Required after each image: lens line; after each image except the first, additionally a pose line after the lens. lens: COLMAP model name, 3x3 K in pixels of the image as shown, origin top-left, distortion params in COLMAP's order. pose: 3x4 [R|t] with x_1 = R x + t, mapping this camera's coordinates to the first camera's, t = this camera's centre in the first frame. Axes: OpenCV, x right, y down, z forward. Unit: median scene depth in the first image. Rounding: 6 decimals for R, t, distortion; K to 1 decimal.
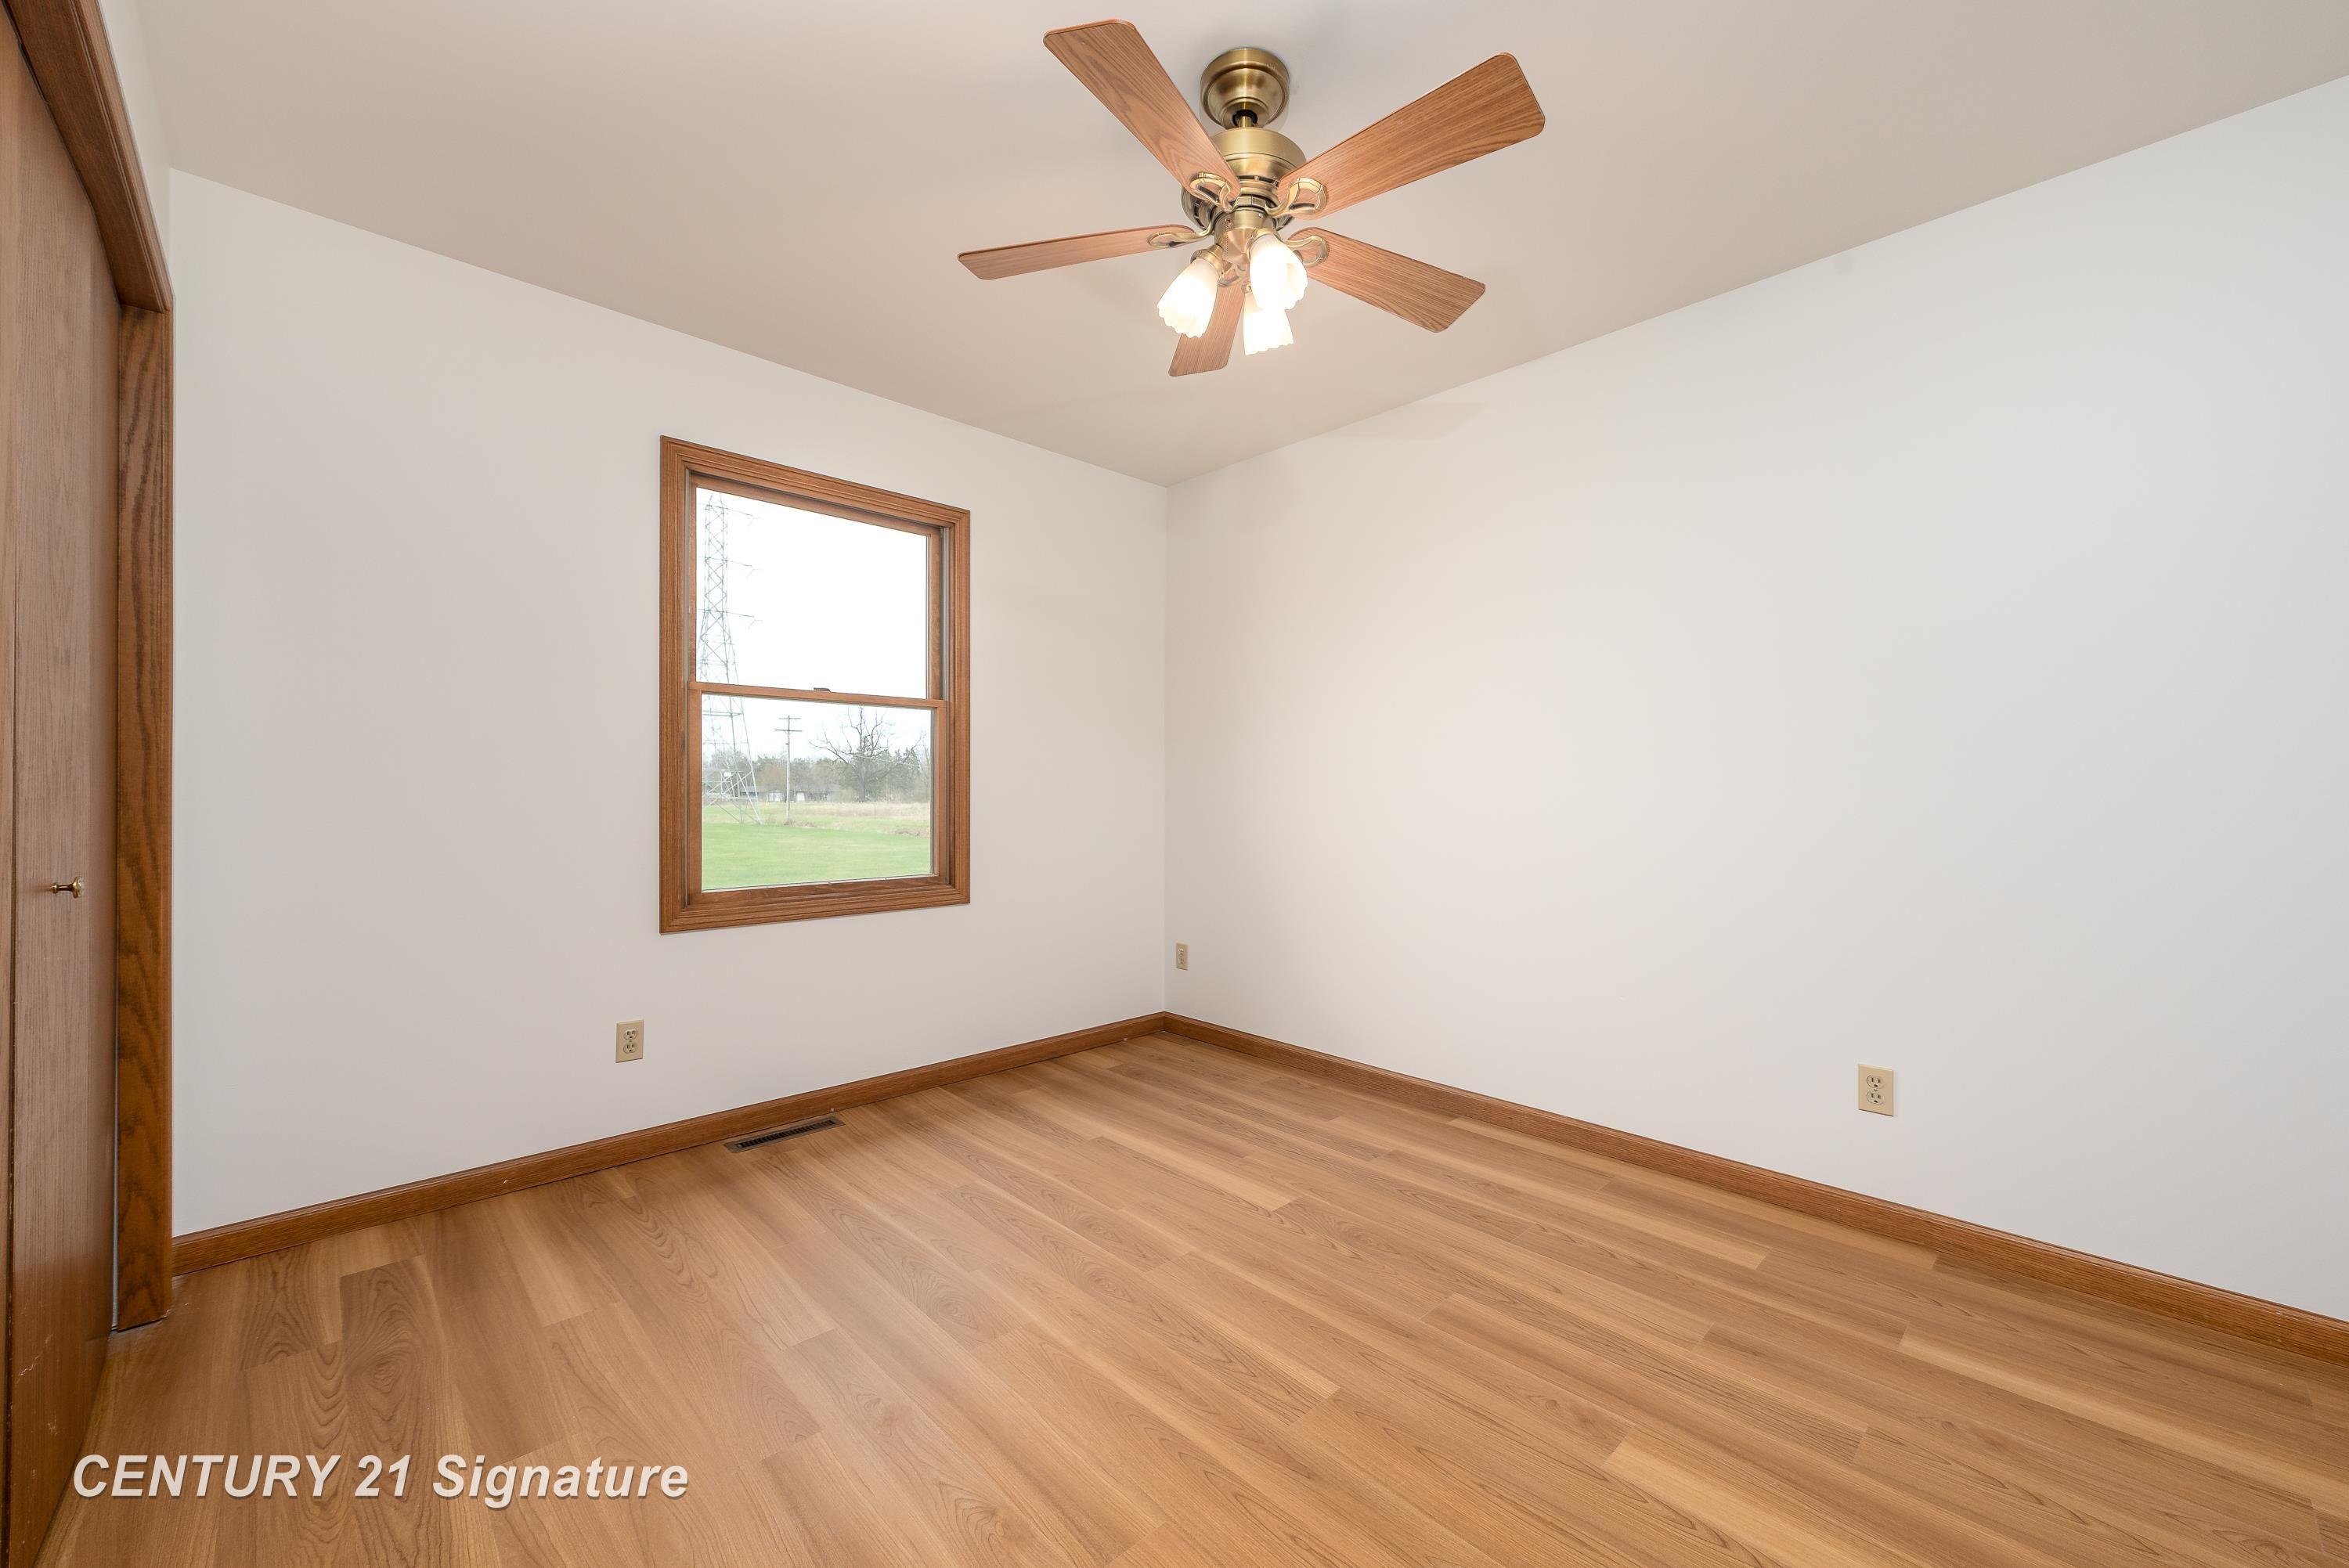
lens RADIAL K [[913.0, 0, 1166.8], [0, 913.0, 789.9], [0, 0, 1]] dist [0.006470, -0.002168]
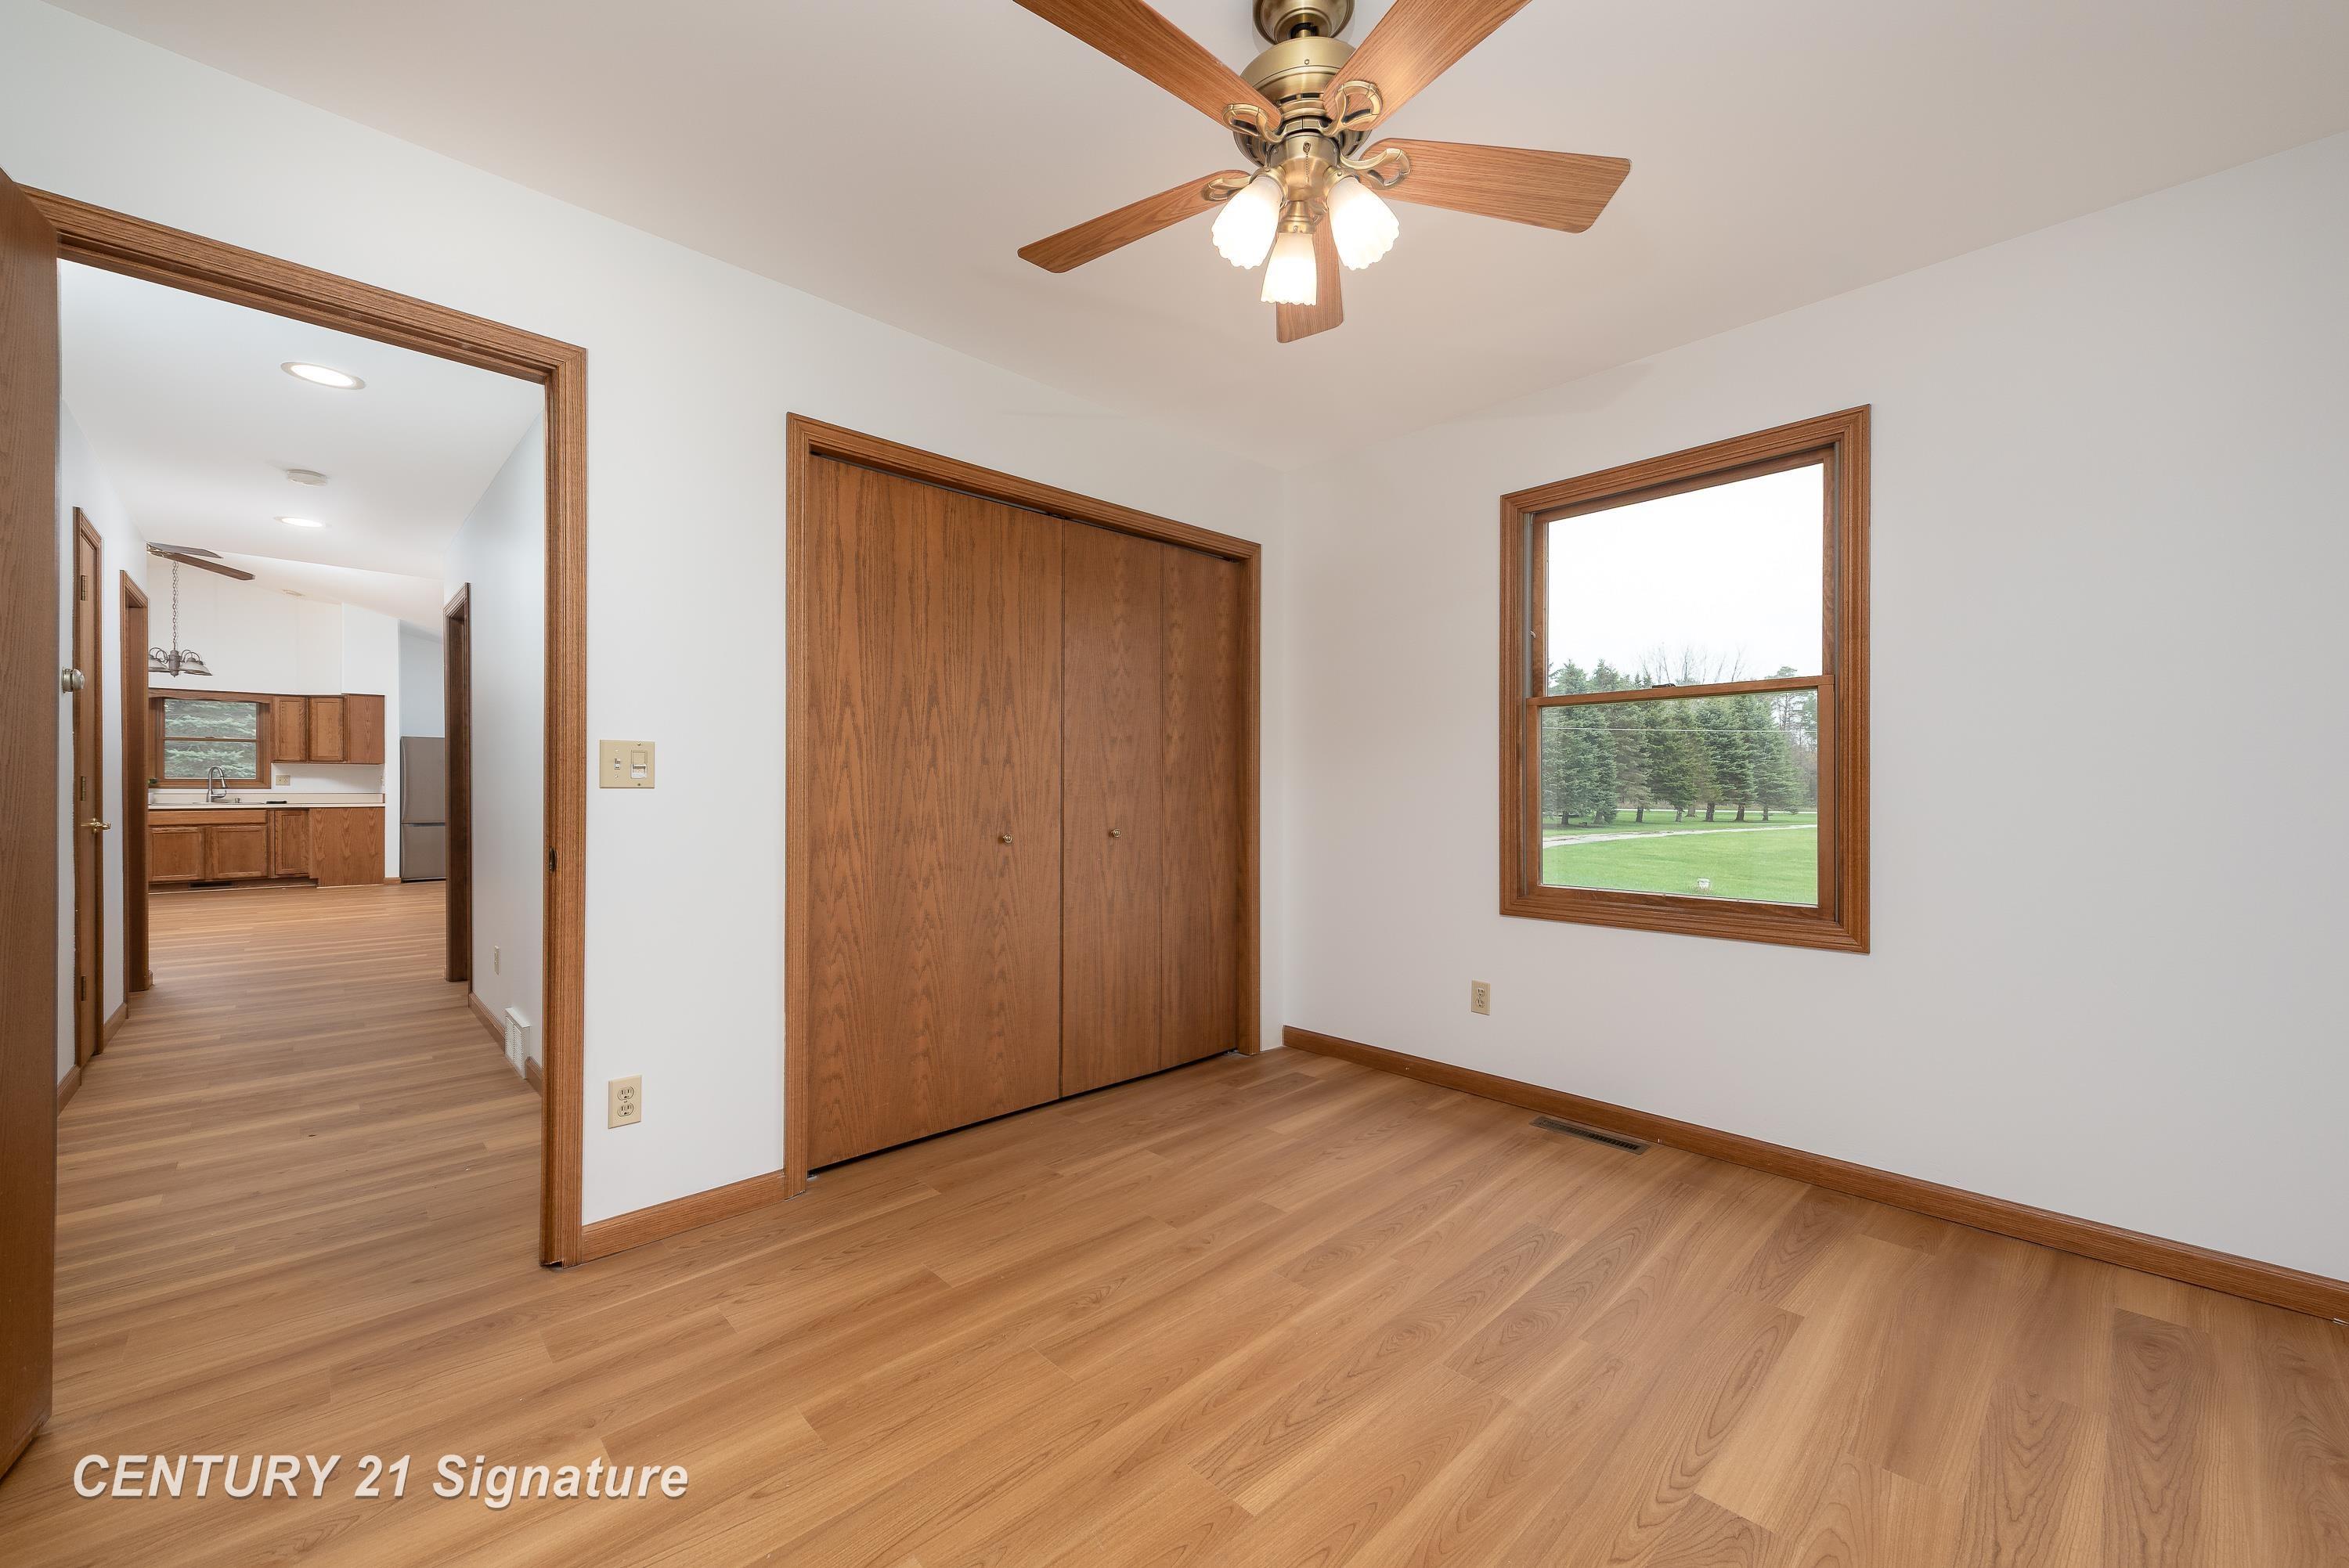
lens RADIAL K [[913.0, 0, 1171.1], [0, 913.0, 787.5], [0, 0, 1]] dist [0.006470, -0.002168]
pose [[-0.001096, -0.005284, -0.999985, 0.634602], [-0.003078, 0.999981, -0.005280, -0.000219], [0.999995, 0.003072, -0.001112, 0.574512]]
